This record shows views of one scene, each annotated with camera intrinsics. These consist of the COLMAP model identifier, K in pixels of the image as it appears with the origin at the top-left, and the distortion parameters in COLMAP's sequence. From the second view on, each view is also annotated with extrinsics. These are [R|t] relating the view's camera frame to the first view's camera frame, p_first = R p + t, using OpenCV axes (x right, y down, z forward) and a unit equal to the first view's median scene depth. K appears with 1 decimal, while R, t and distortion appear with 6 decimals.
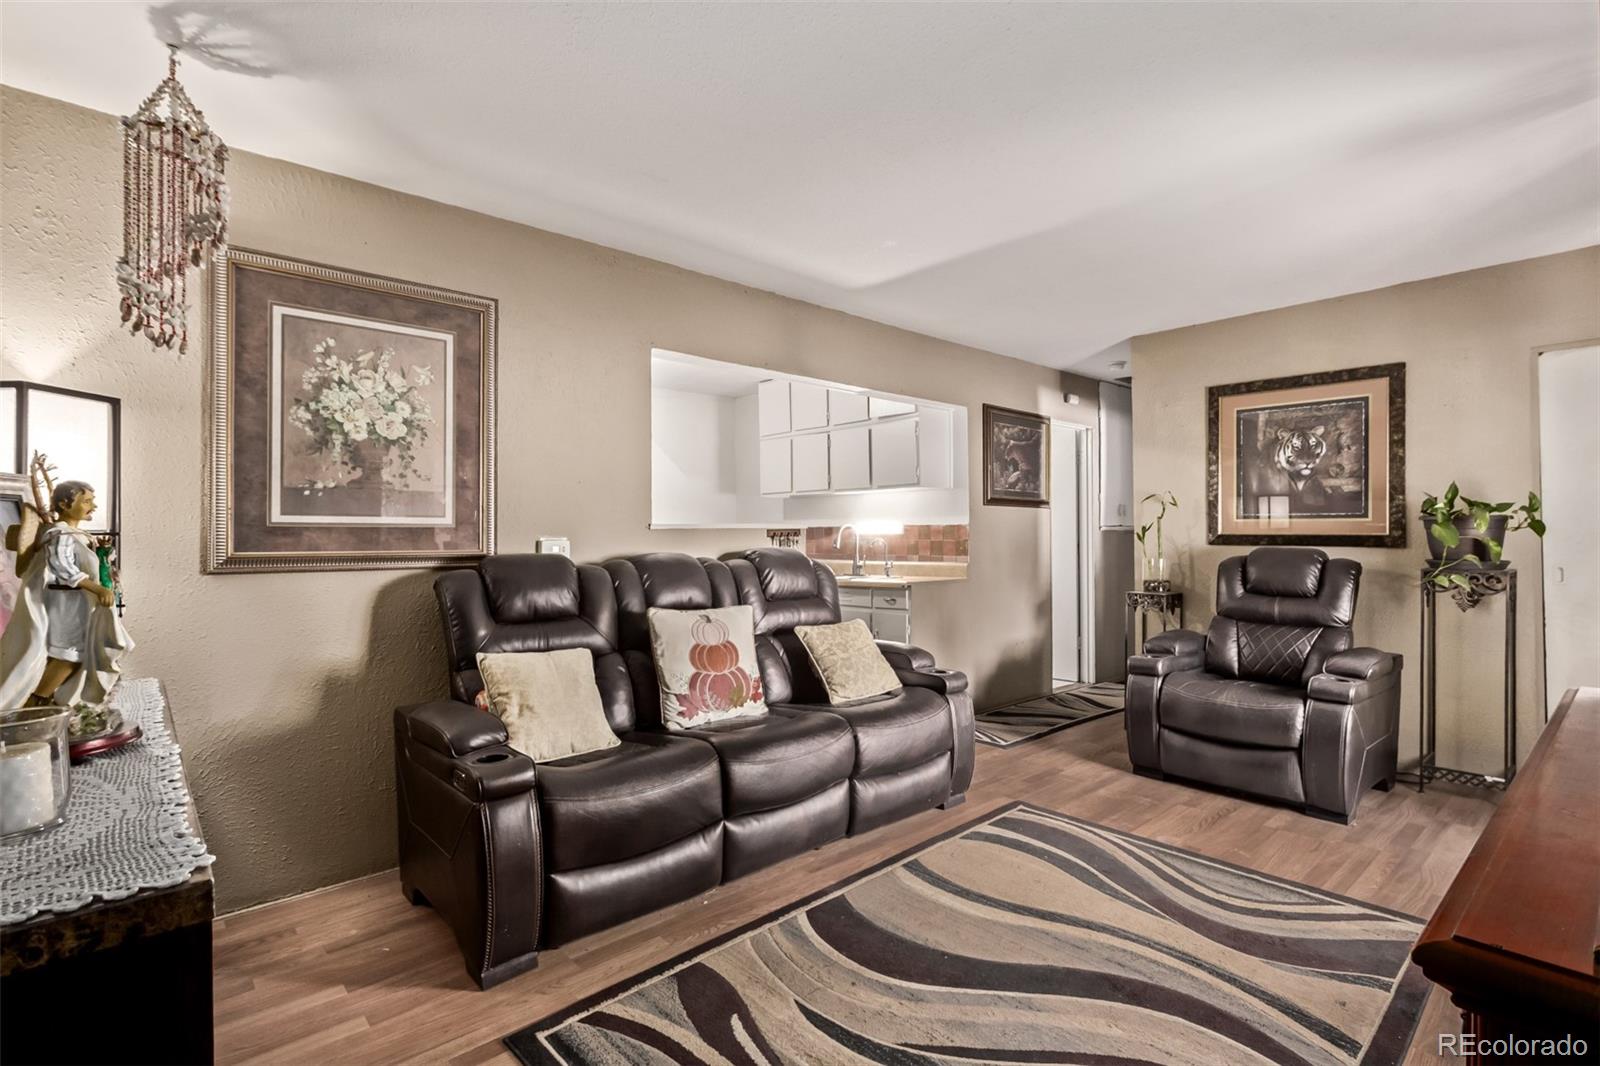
lens RADIAL K [[752.6, 0, 834.6], [0, 752.6, 532.1], [0, 0, 1]] dist [0.002735, -0.000273]
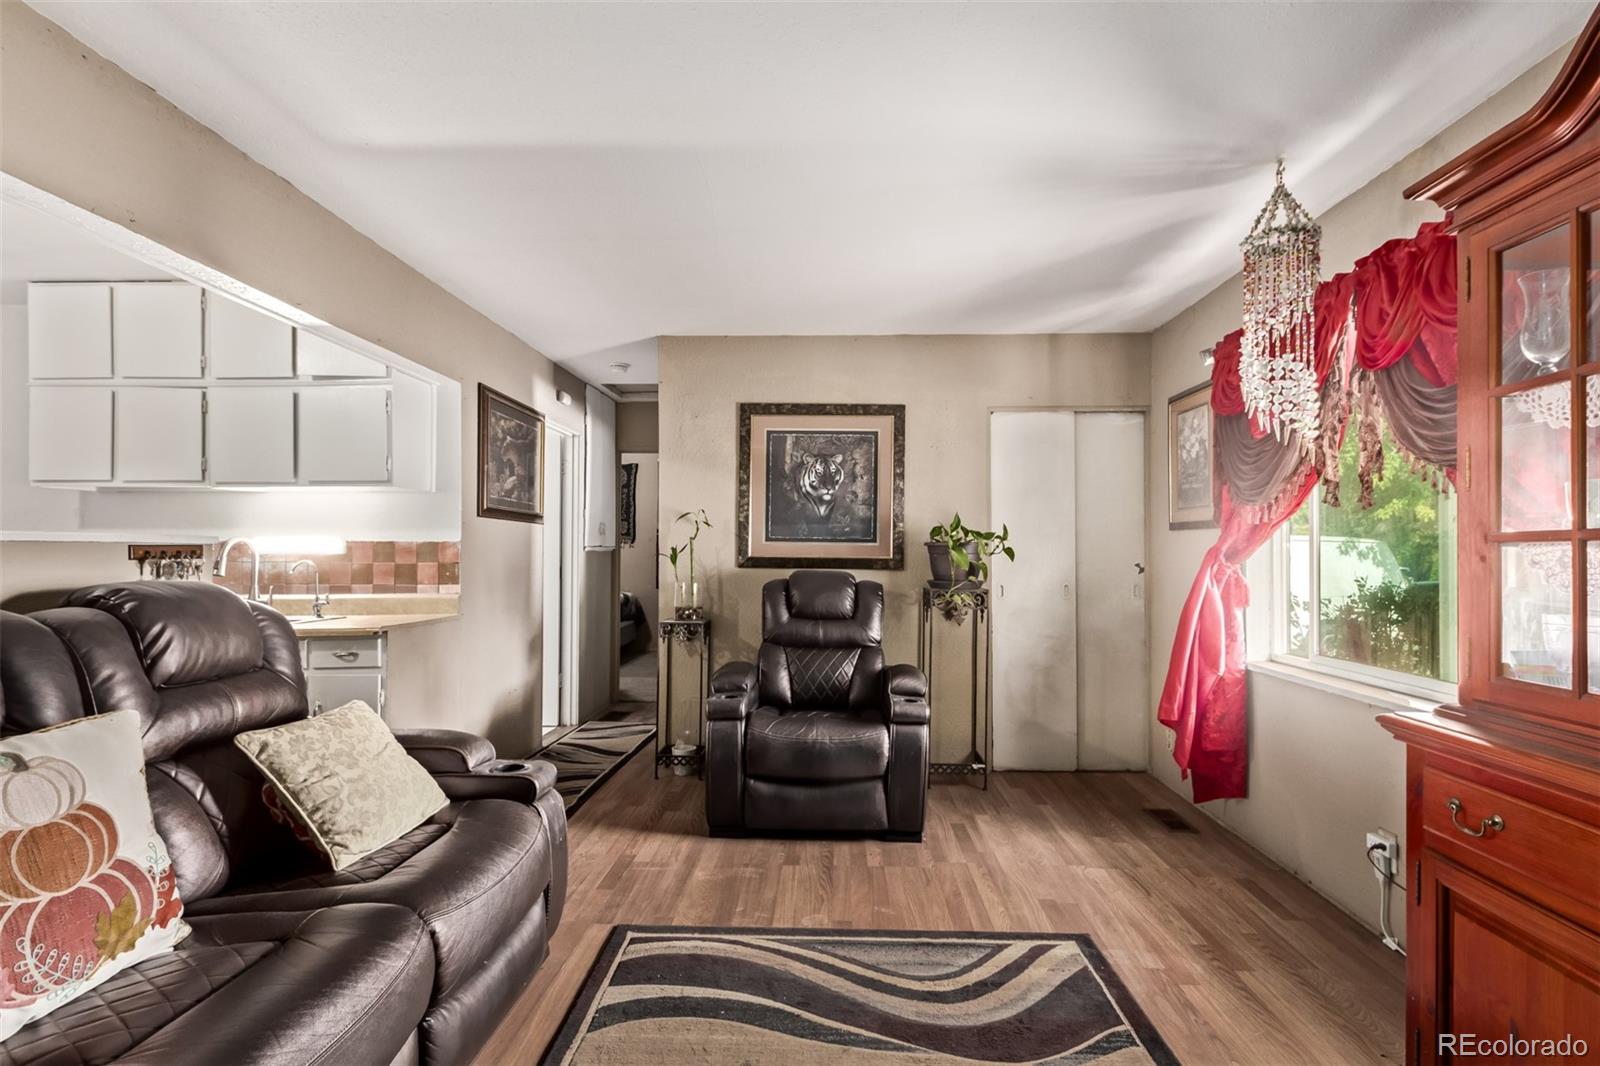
lens RADIAL K [[737.1, 0, 806.9], [0, 737.1, 545.9], [0, 0, 1]] dist [0.006915, -0.001093]
pose [[0.714933, 0.014616, 0.699040, -0.125283], [-0.009224, 0.999892, -0.011473, -0.001227], [-0.699132, 0.001755, 0.714991, 0.355301]]
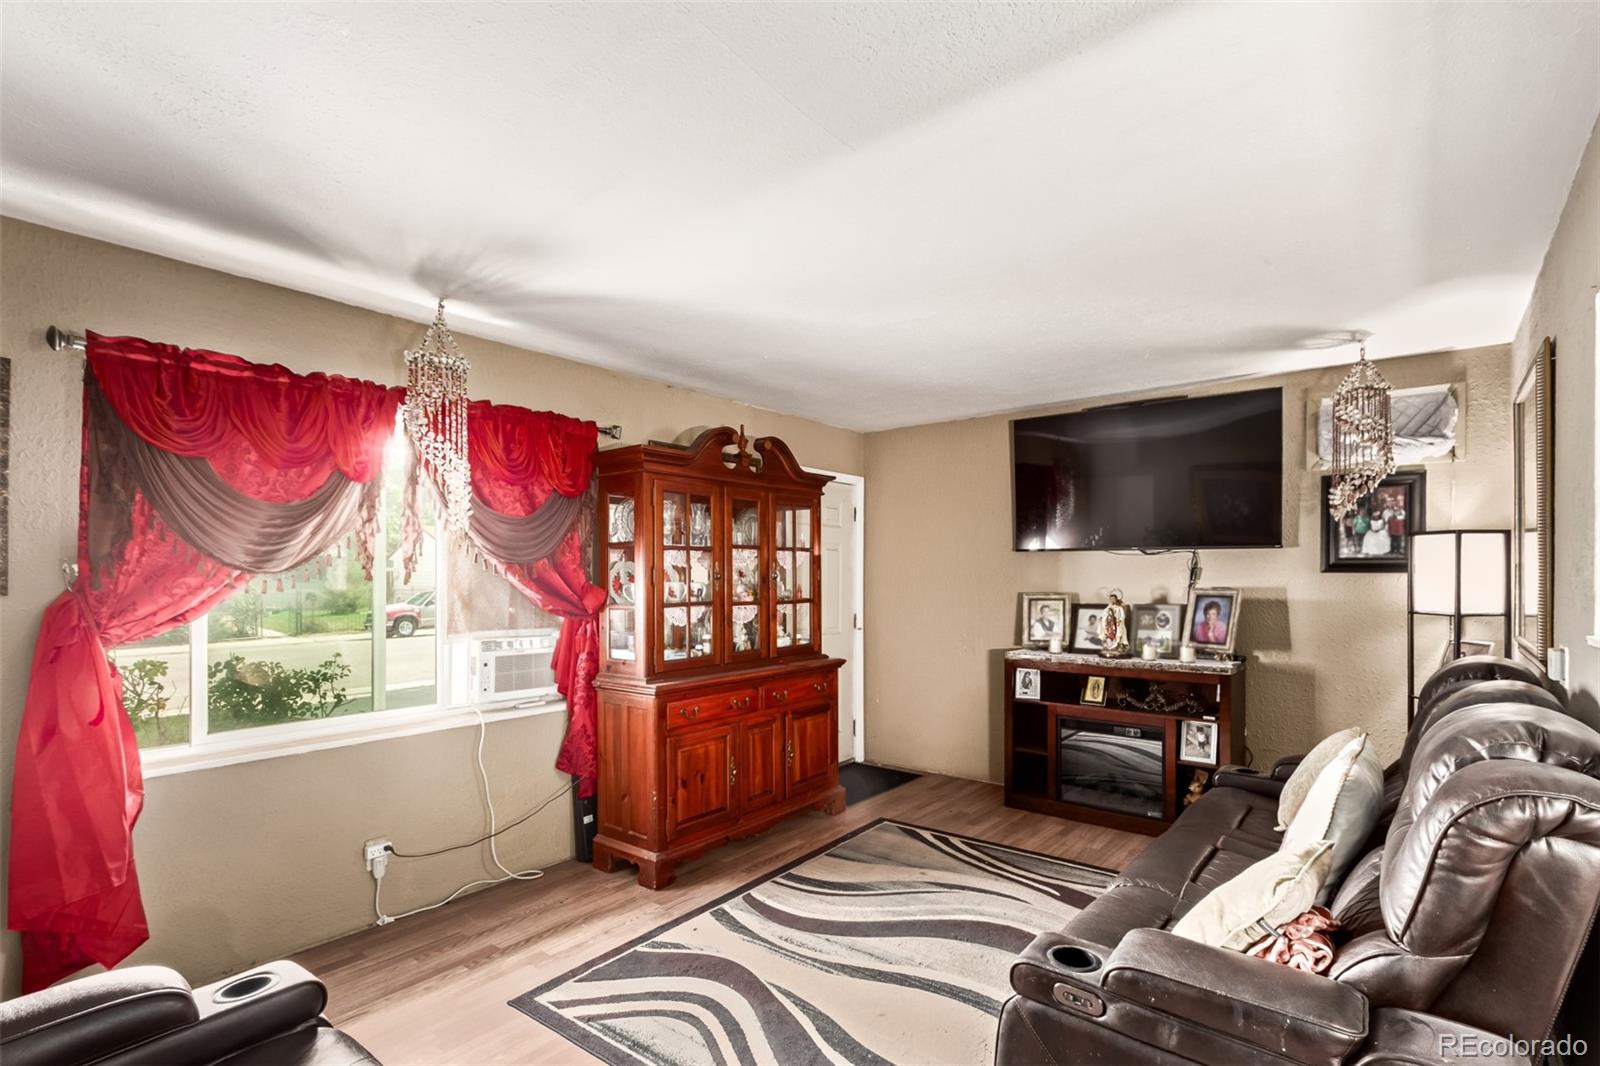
lens RADIAL K [[762.5, 0, 803.1], [0, 762.5, 575.8], [0, 0, 1]] dist [0.003001, 0.000154]
pose [[-0.991452, 0.006770, -0.130299, 0.361263], [0.006188, 0.999969, 0.004878, -0.057242], [0.130328, 0.004030, -0.991463, 1.419201]]
